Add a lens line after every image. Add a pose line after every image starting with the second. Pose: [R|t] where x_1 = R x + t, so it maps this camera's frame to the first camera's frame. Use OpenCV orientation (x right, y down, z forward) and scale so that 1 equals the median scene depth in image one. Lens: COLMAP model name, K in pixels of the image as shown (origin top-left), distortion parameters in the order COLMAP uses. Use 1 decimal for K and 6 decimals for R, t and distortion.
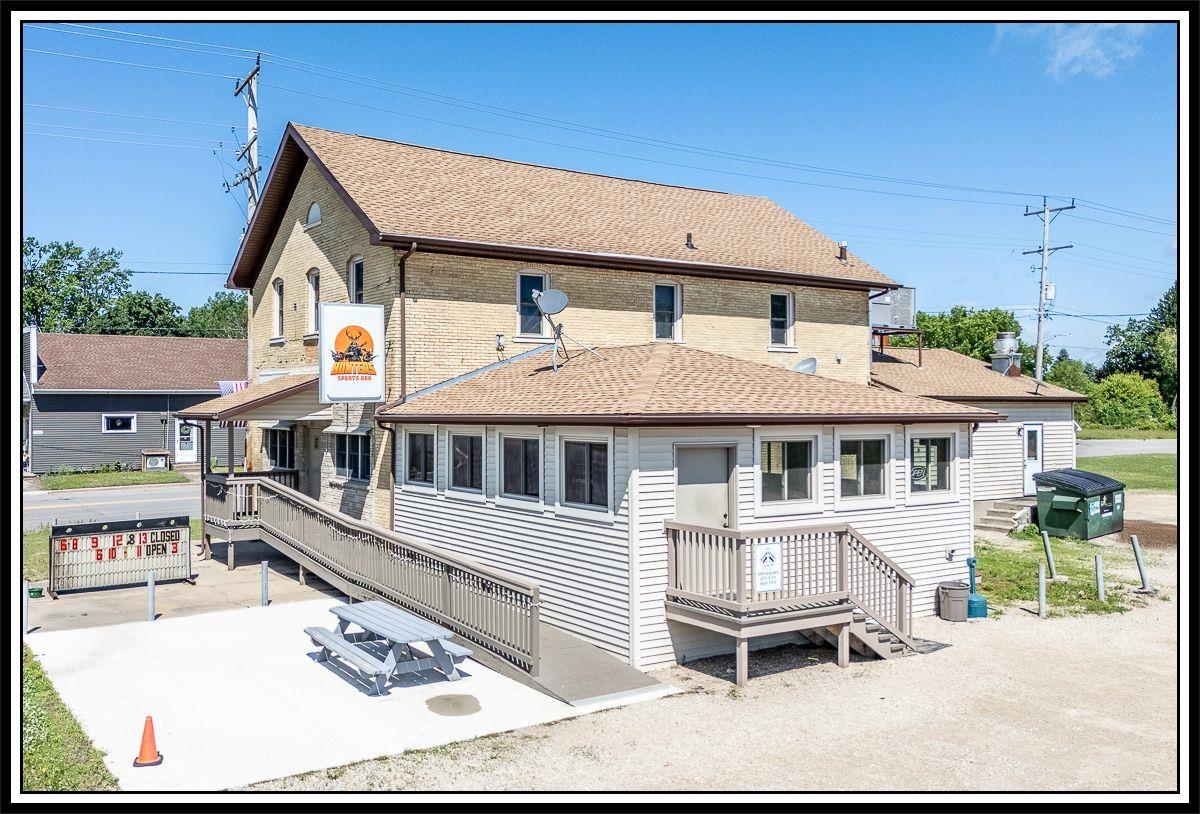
lens RADIAL K [[1023.3, 0, 555.6], [0, 1023.3, 407.4], [0, 0, 1]] dist [0.049716, -0.006362]
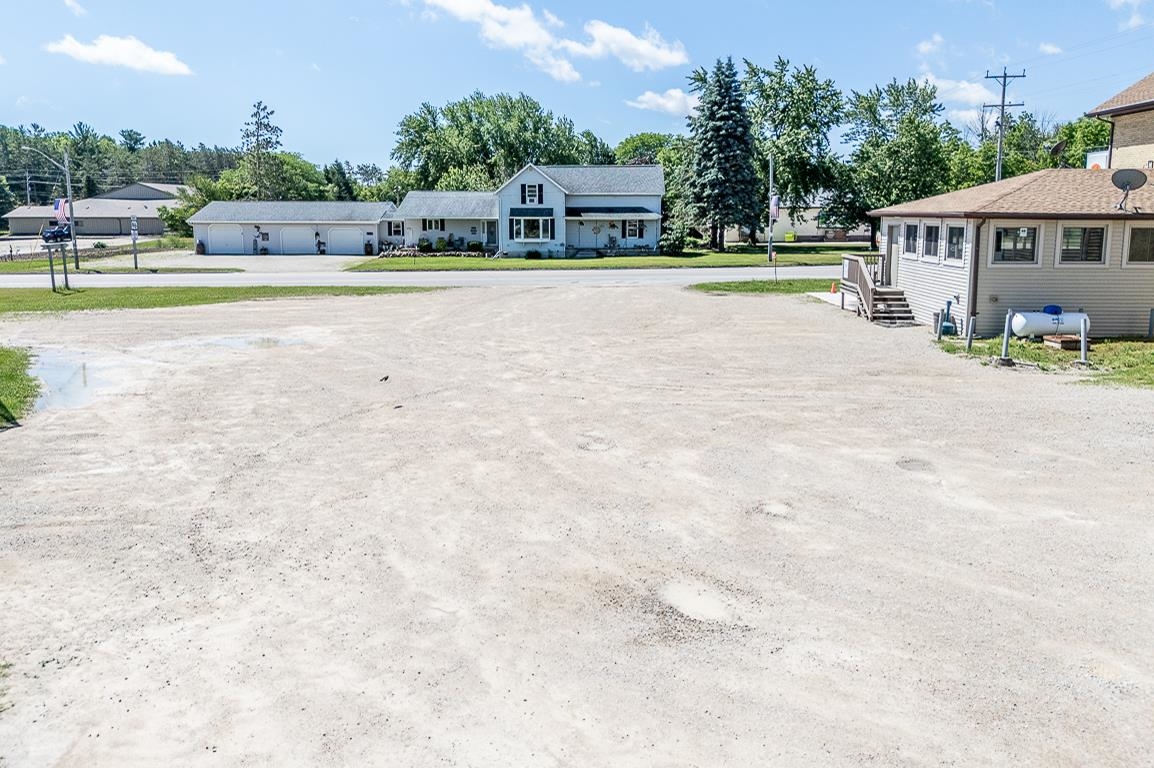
lens RADIAL K [[883.8, 0, 538.9], [0, 883.8, 378.0], [0, 0, 1]] dist [0.009635, -0.041282]
pose [[-0.607329, 0.148547, -0.780439, 1.646158], [0.004134, 0.982941, 0.183874, 0.003513], [0.794440, 0.108445, -0.597583, 1.147120]]
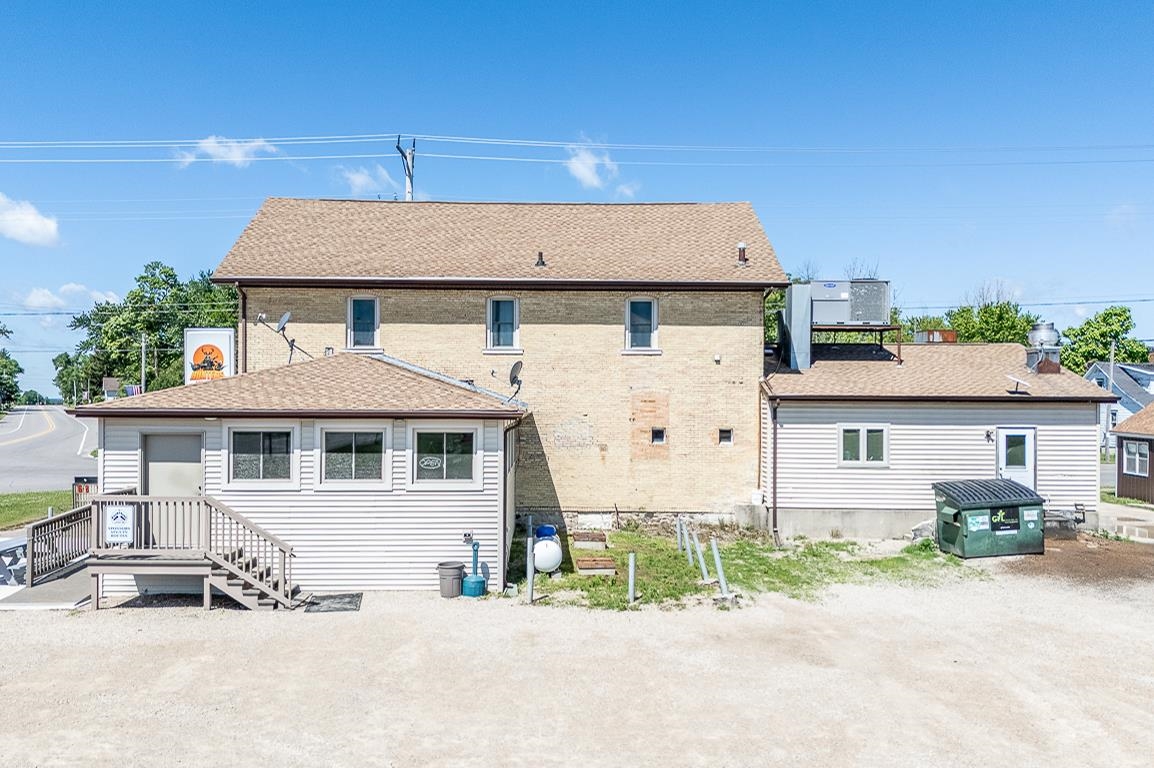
lens RADIAL K [[930.6, 0, 569.3], [0, 930.6, 393.4], [0, 0, 1]] dist [0.078482, -0.112007]
pose [[0.843904, -0.001205, -0.536492, 0.865945], [-0.006748, 0.999895, -0.012860, -0.000481], [0.536451, 0.014472, 0.843807, 0.182756]]
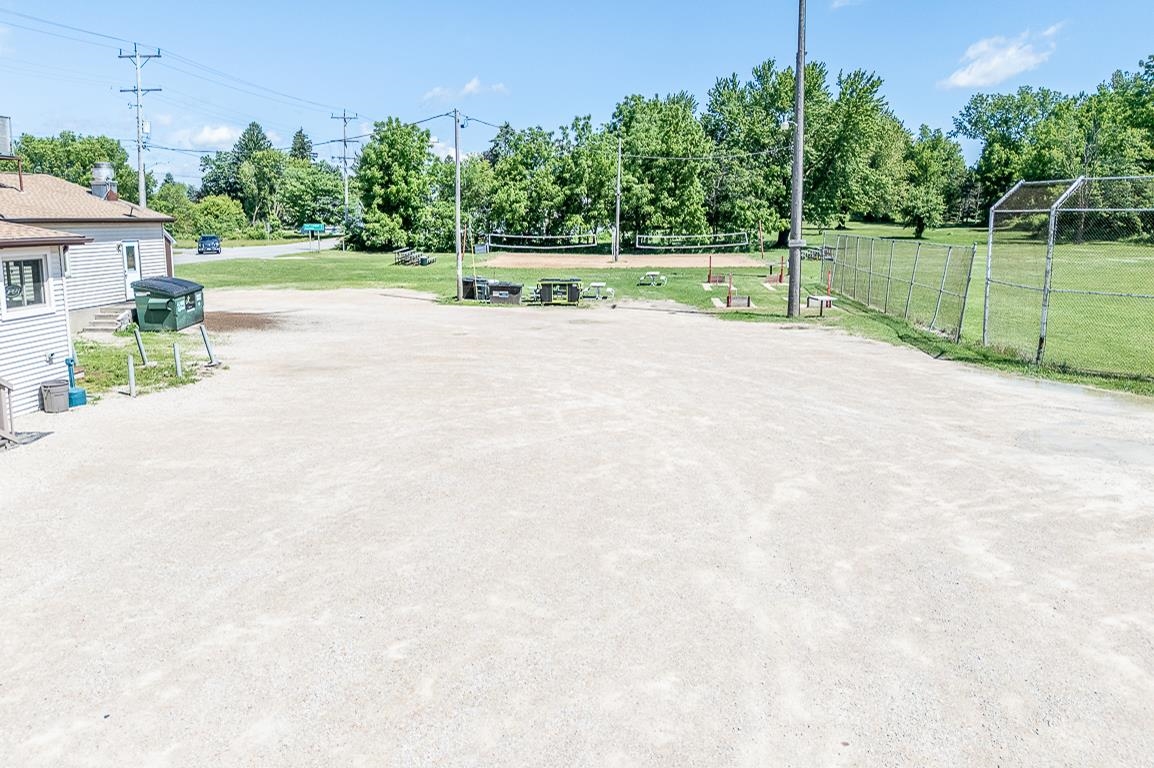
lens RADIAL K [[840.6, 0, 580.4], [0, 840.6, 342.1], [0, 0, 1]] dist [0.046750, -0.051809]
pose [[0.623746, -0.114147, 0.773247, 0.008136], [0.003456, 0.989672, 0.143309, -0.011151], [-0.781619, -0.086716, 0.617699, -0.066552]]
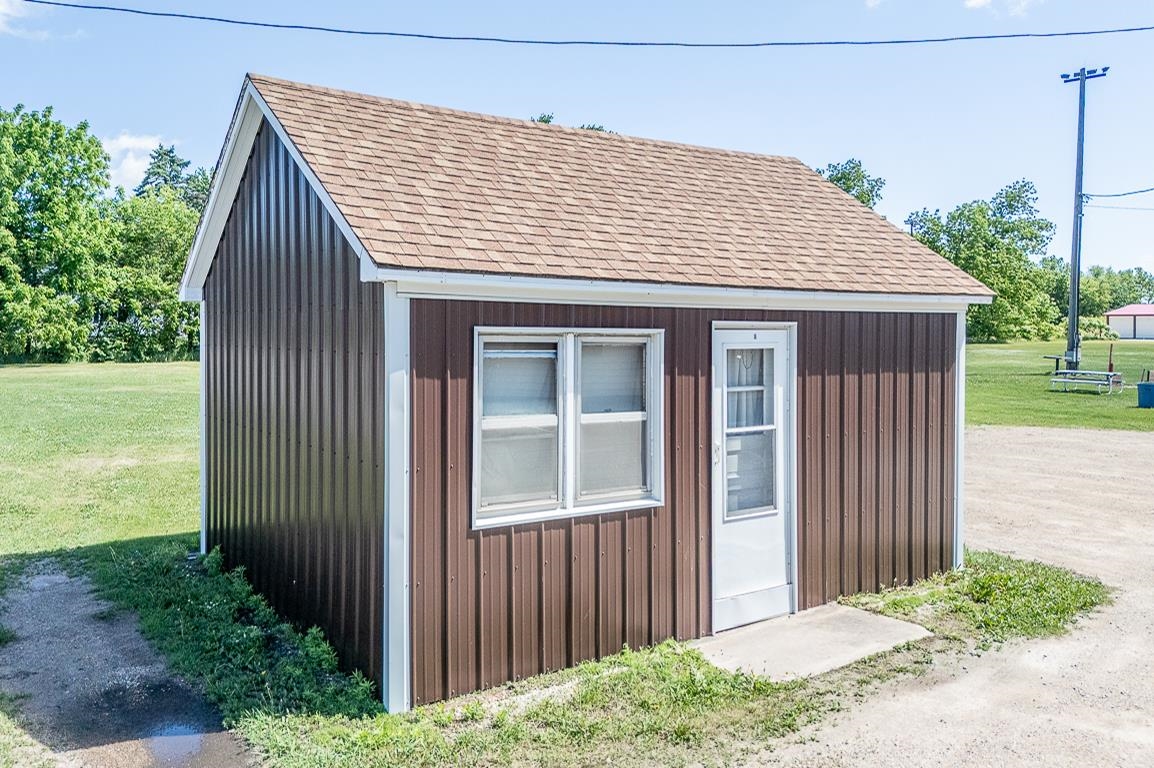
lens RADIAL K [[883.8, 0, 538.9], [0, 883.8, 378.0], [0, 0, 1]] dist [0.009635, -0.041282]
pose [[-0.002259, -0.062211, 0.998060, 0.516286], [-0.001736, 0.998062, 0.062207, 0.059251], [-0.999996, -0.001592, -0.002363, 2.310447]]
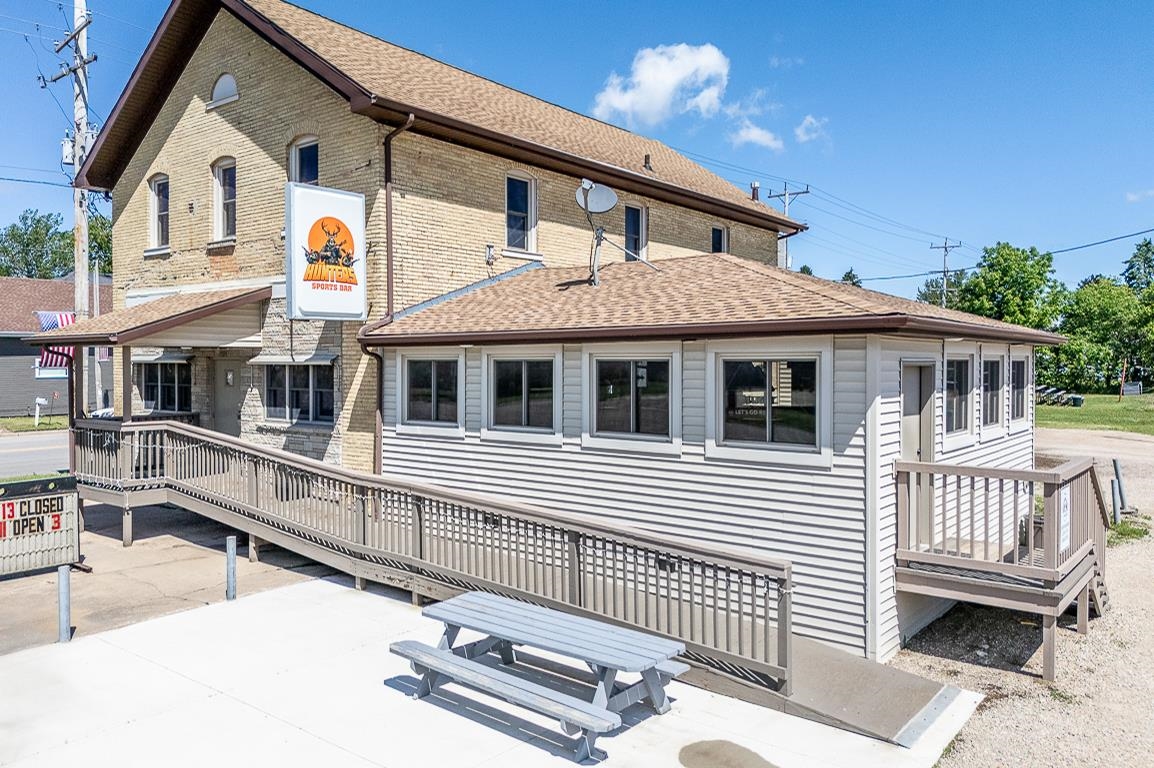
lens RADIAL K [[851.4, 0, 577.0], [0, 851.4, 384.0], [0, 0, 1]] dist [0.069396, -0.074791]
pose [[0.951658, -0.006717, 0.307086, -0.211015], [-0.000543, 0.999723, 0.023550, 0.027273], [-0.307159, -0.022578, 0.951390, 0.326177]]
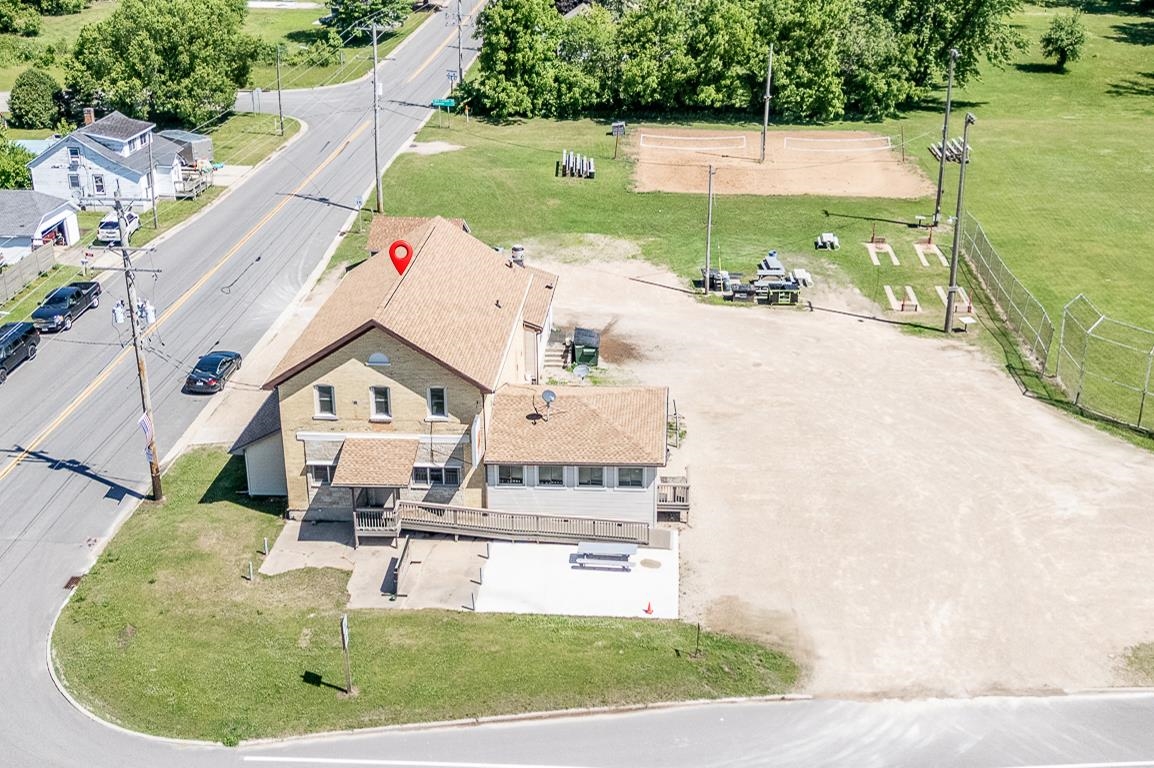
lens RADIAL K [[1215.6, 0, 625.0], [0, 1215.6, 296.5], [0, 0, 1]] dist [0.107984, -0.183462]
pose [[0.594648, -0.276497, 0.754946, -1.850290], [-0.001524, 0.938614, 0.344965, -1.218402], [-0.803985, -0.206283, 0.557724, -0.648332]]
